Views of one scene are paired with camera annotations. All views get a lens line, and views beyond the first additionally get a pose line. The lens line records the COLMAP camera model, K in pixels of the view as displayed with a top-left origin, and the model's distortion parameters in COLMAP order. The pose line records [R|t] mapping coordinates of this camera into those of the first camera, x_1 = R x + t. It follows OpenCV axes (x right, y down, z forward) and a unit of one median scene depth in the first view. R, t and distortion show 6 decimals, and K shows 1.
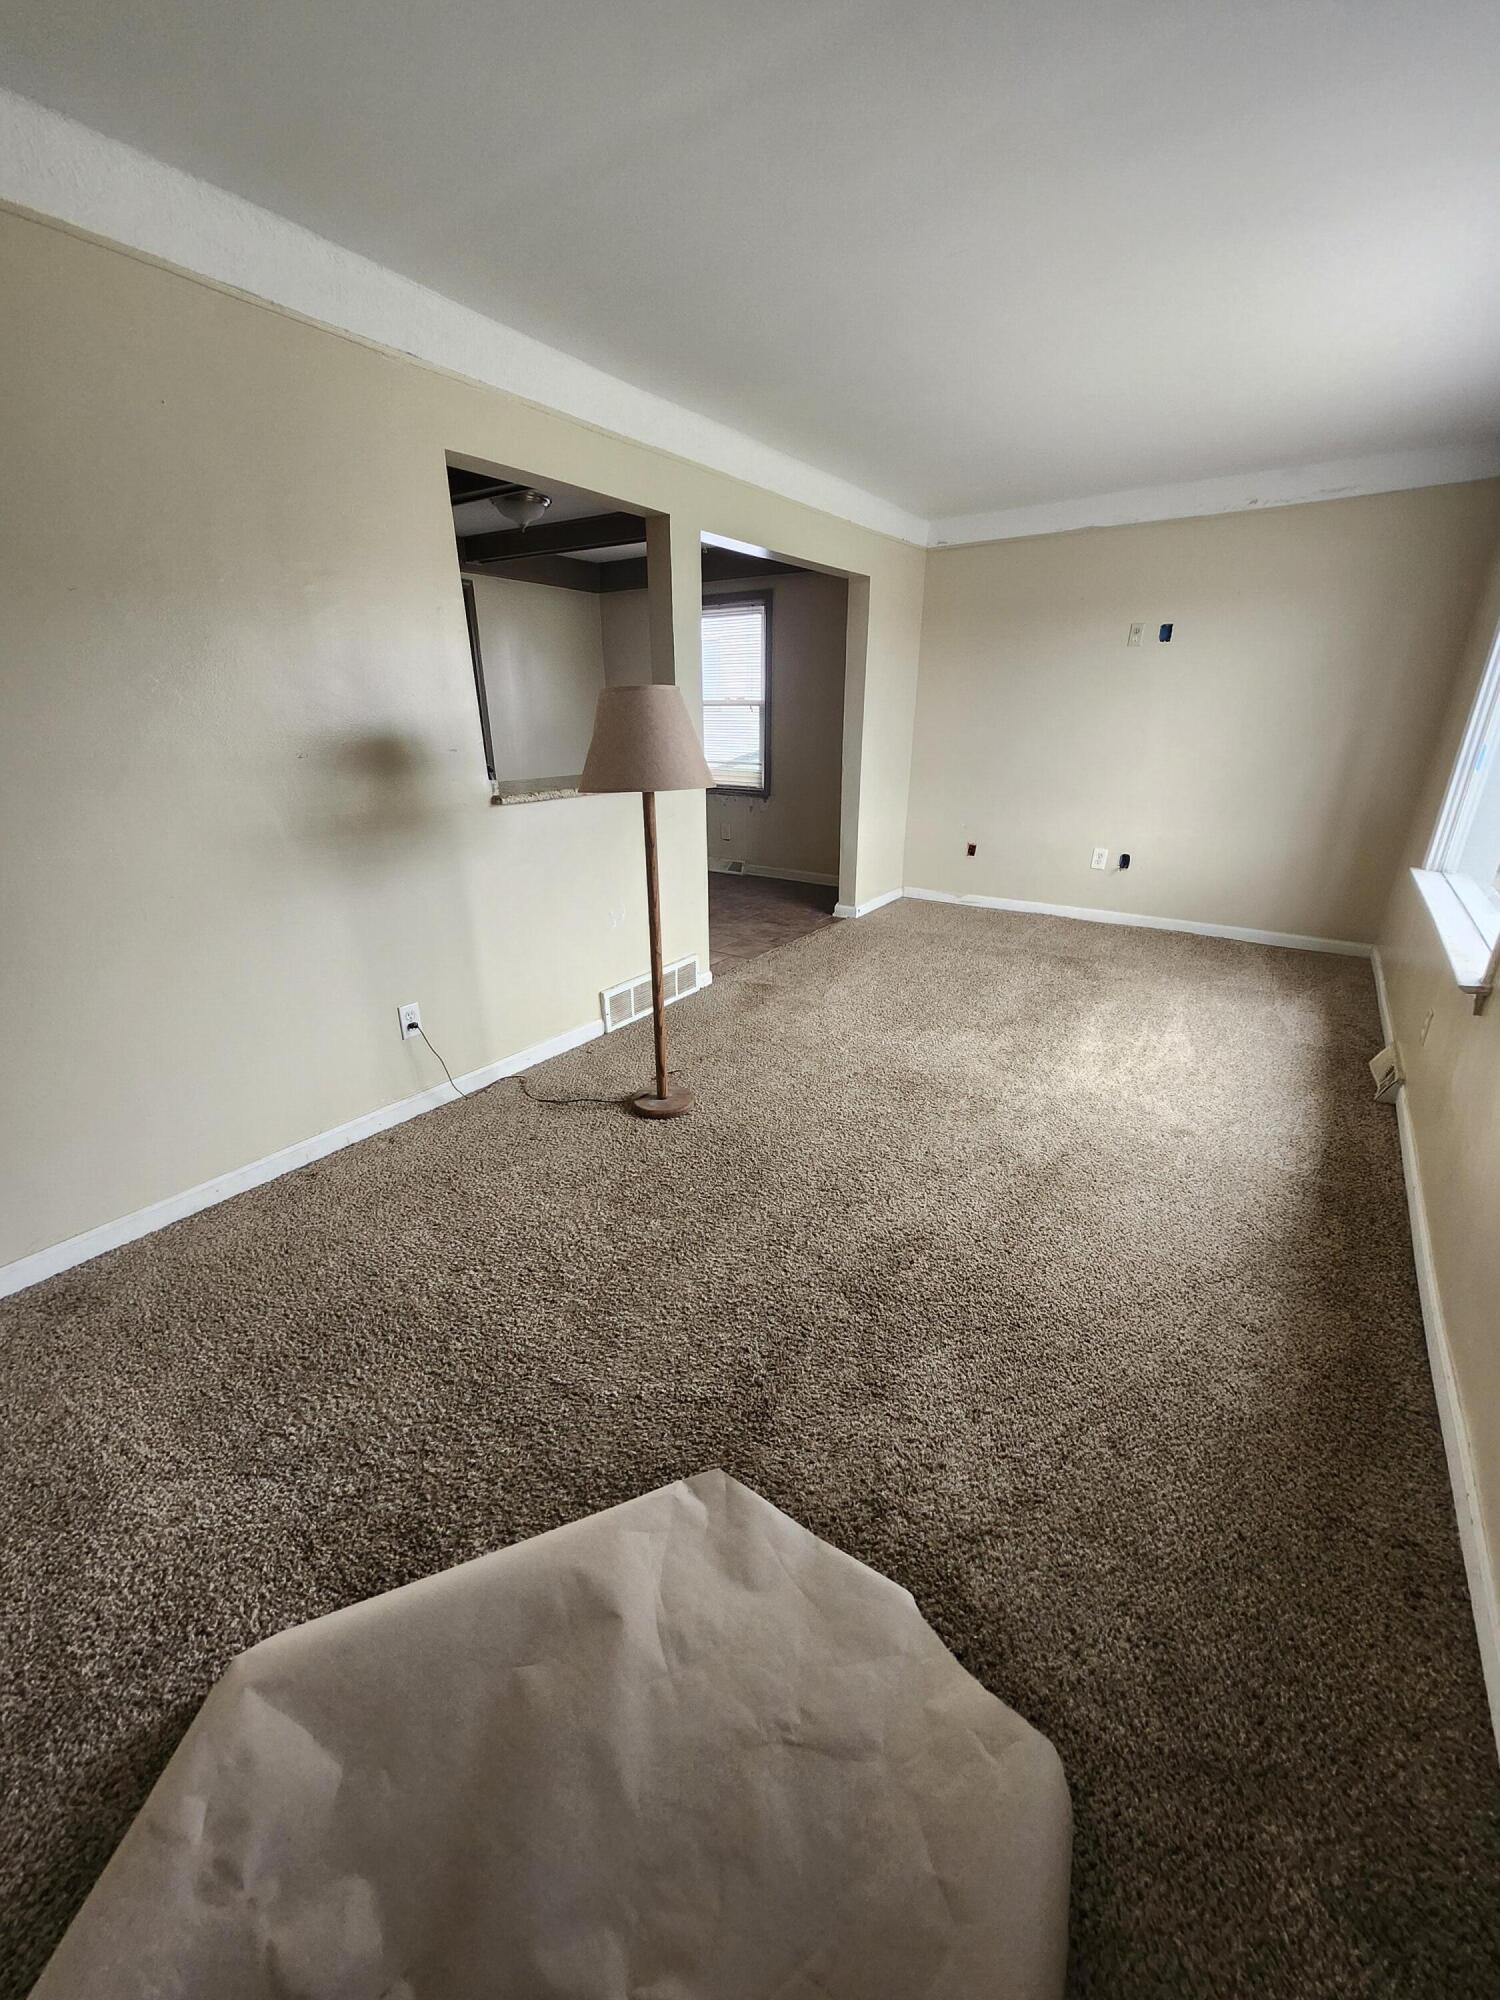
lens RADIAL K [[779.9, 0, 748.7], [0, 779.9, 1006.5], [0, 0, 1]] dist [-0.000925, 0.000076]
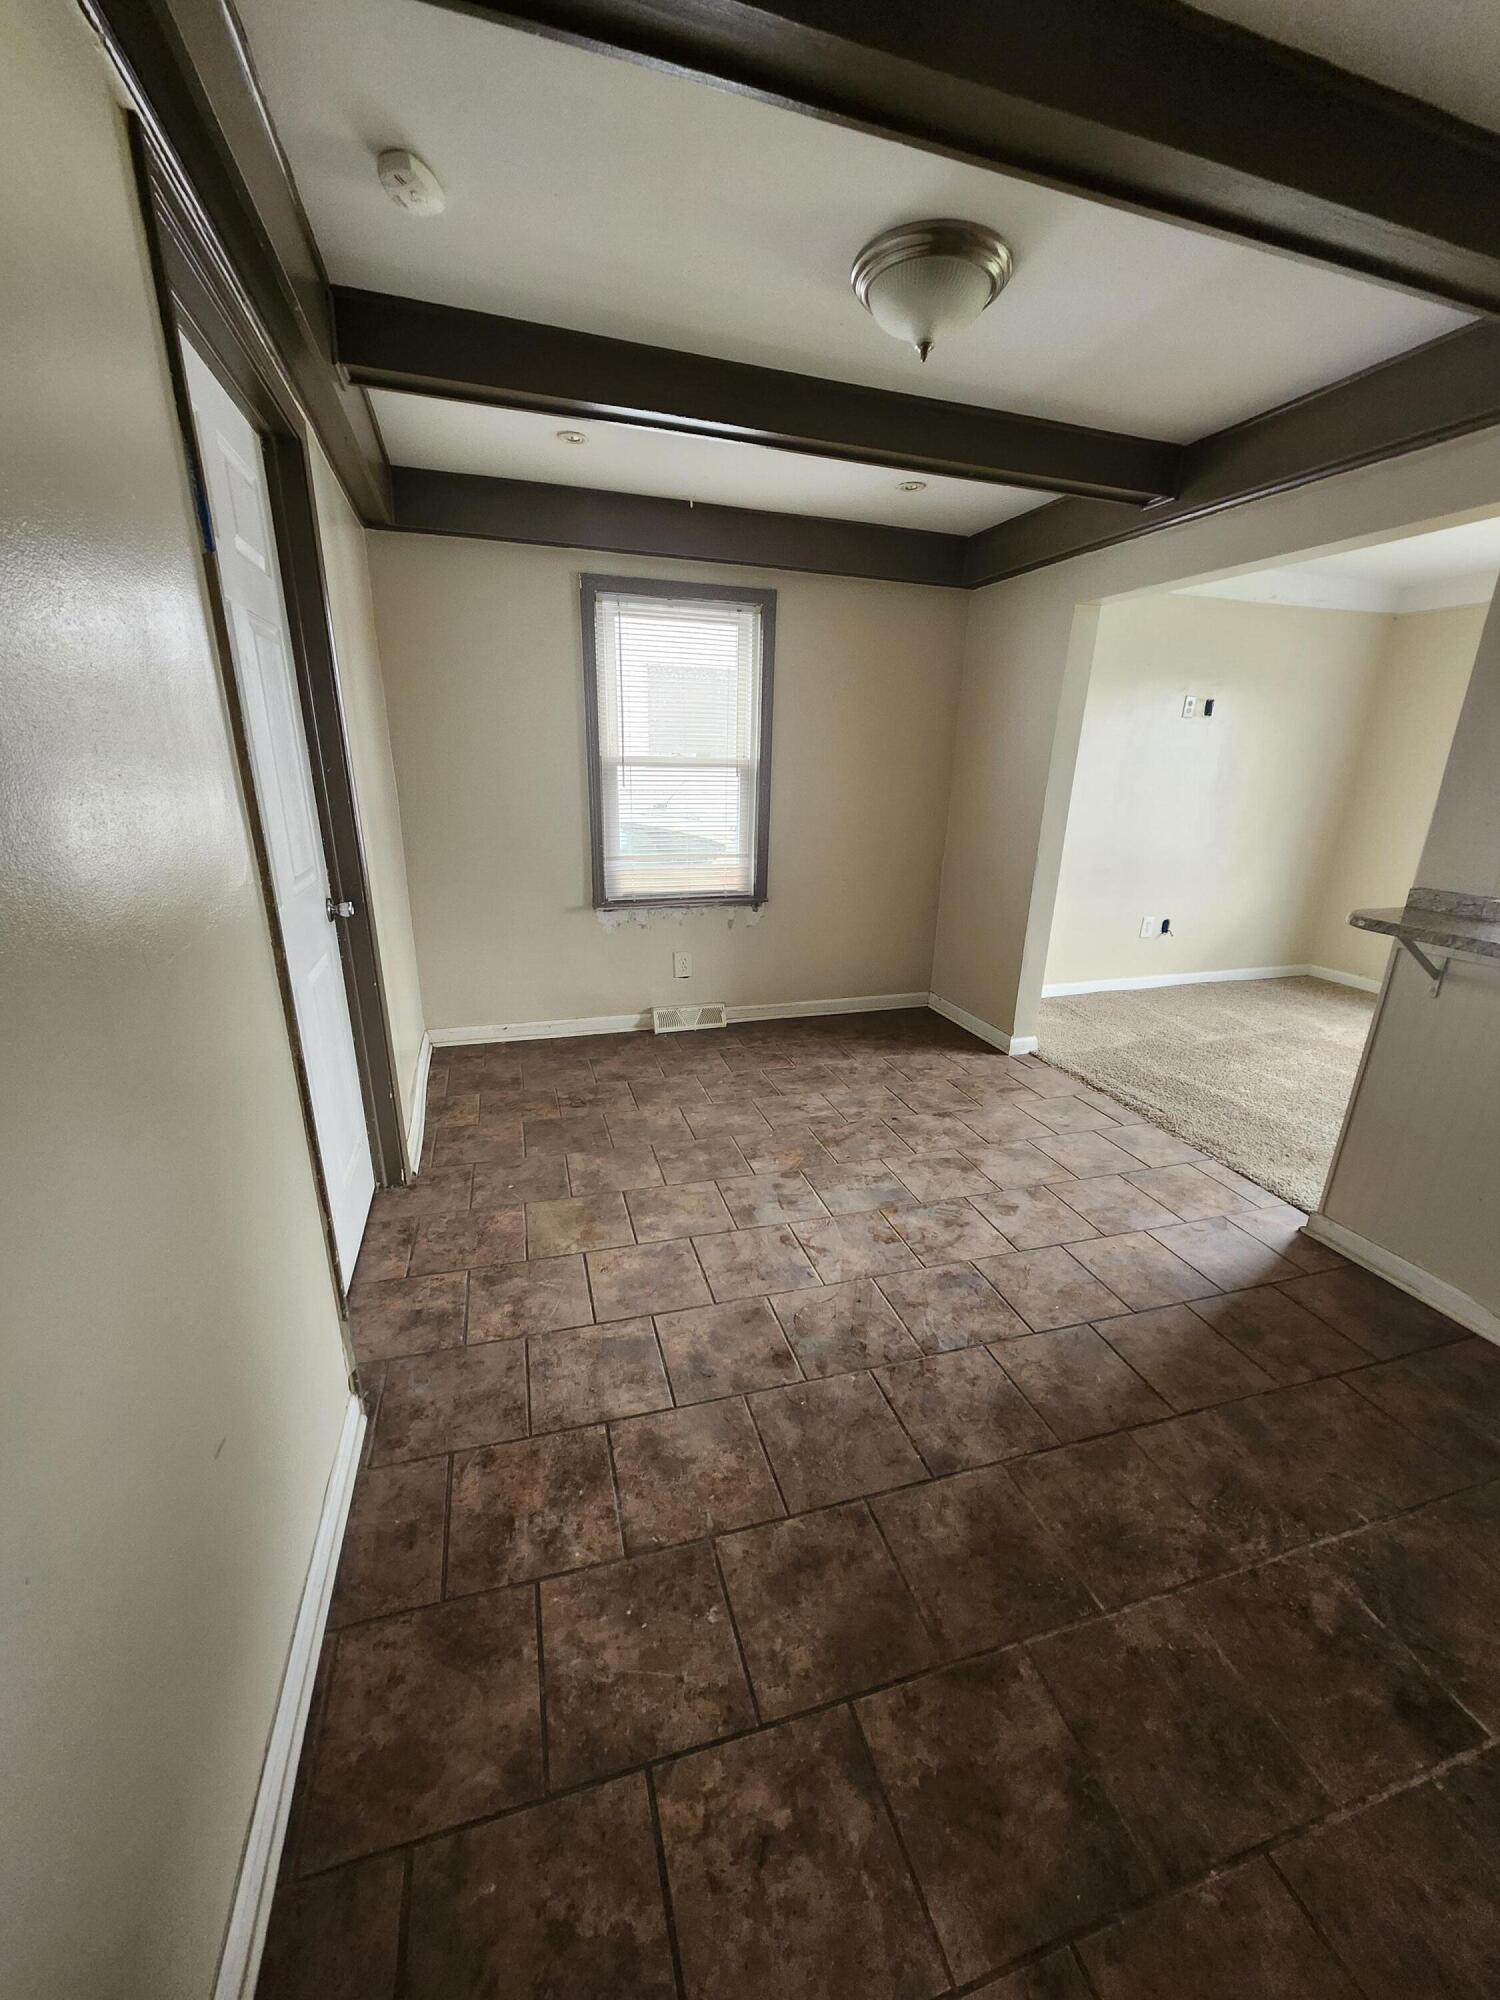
lens RADIAL K [[779.9, 0, 745.6], [0, 779.9, 1007.2], [0, 0, 1]] dist [-0.000925, 0.000076]
pose [[0.609726, -0.225482, 0.759864, -0.523117], [0.264479, 0.961615, 0.073127, -0.246660], [-0.747185, 0.156381, 0.645956, 0.625985]]
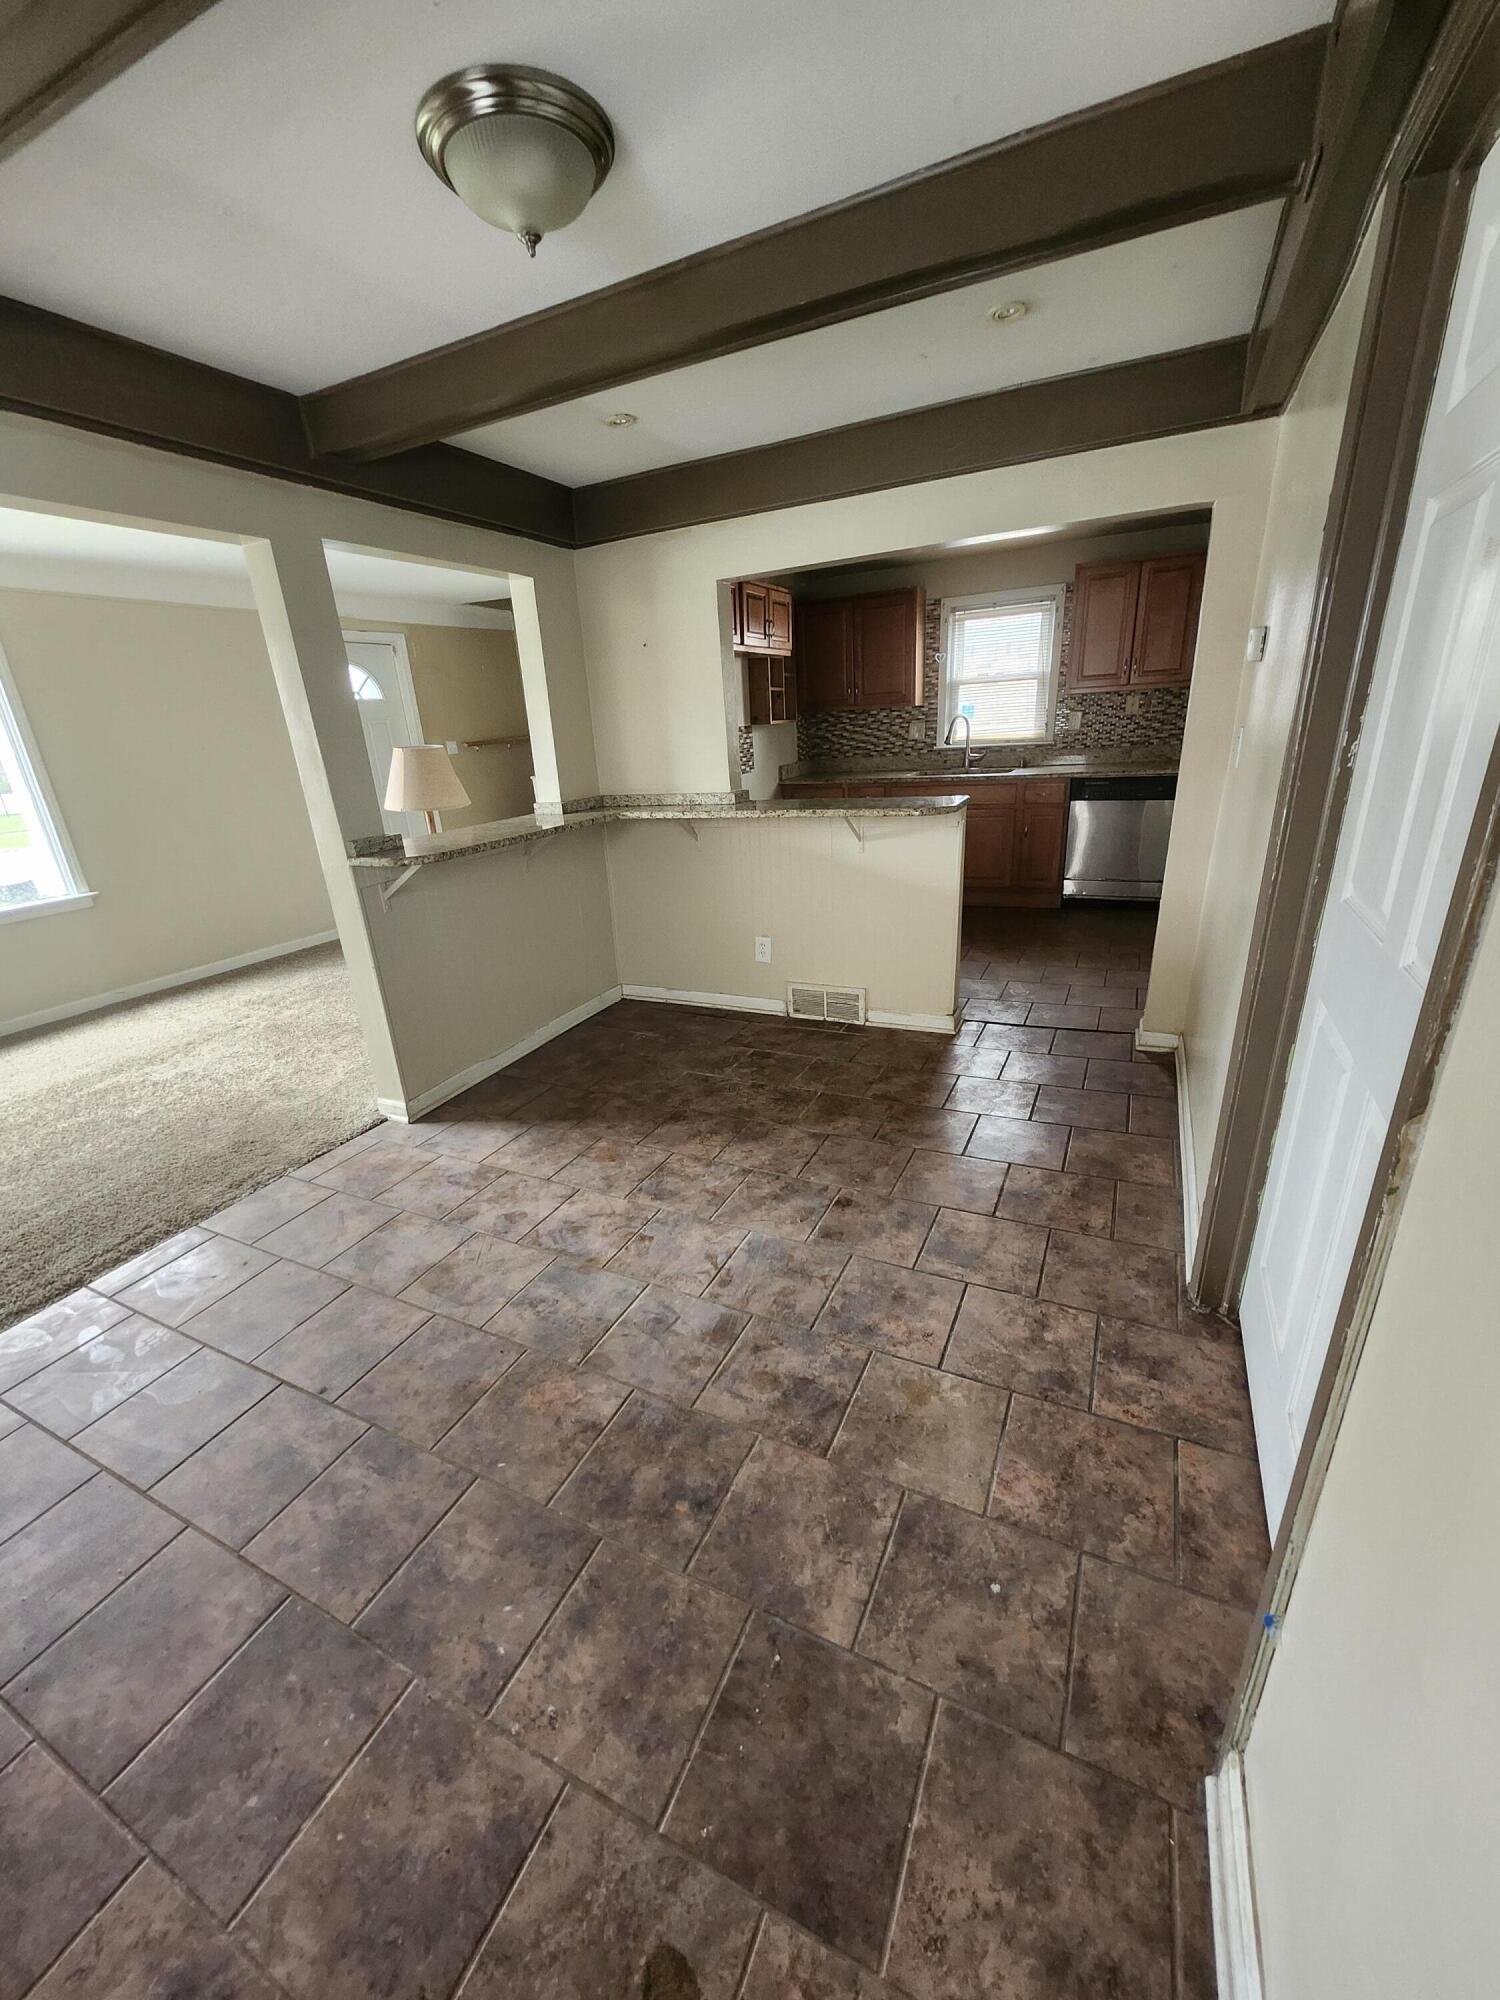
lens RADIAL K [[779.9, 0, 743.9], [0, 779.9, 1001.9], [0, 0, 1]] dist [-0.000925, 0.000076]
pose [[-0.984873, 0.113901, -0.130580, -0.205559], [0.000781, 0.756506, 0.653986, -0.429717], [0.173275, 0.643992, -0.745151, 1.078669]]
